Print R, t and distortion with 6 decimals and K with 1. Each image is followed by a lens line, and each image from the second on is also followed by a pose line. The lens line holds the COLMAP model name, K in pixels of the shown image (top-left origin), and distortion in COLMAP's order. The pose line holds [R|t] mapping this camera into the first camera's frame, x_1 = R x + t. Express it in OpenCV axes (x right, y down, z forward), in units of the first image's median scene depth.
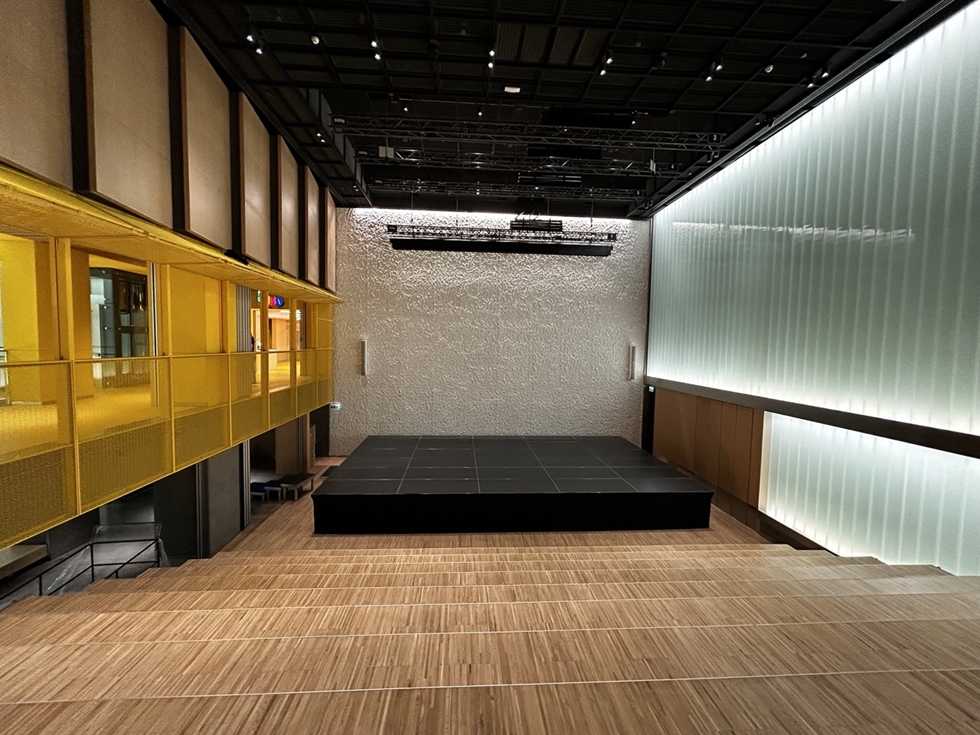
lens RADIAL K [[400.6, 0, 490.0], [0, 400.6, 367.5], [0, 0, 1]] dist [0.000362, 0.000024]
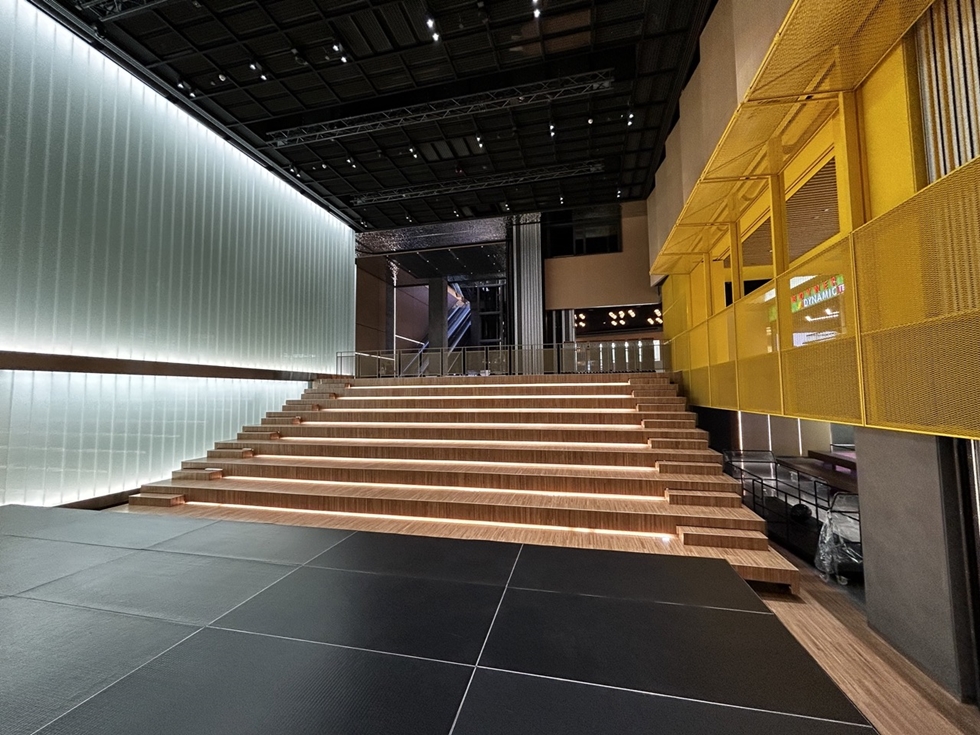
lens RADIAL K [[400.6, 0, 490.0], [0, 400.6, 367.5], [0, 0, 1]] dist [0.000362, 0.000024]
pose [[-0.955221, 0.009610, 0.295739, -0.434761], [0.006014, 0.999897, -0.013069, 0.161969], [-0.295834, -0.010705, -0.955180, 1.863816]]
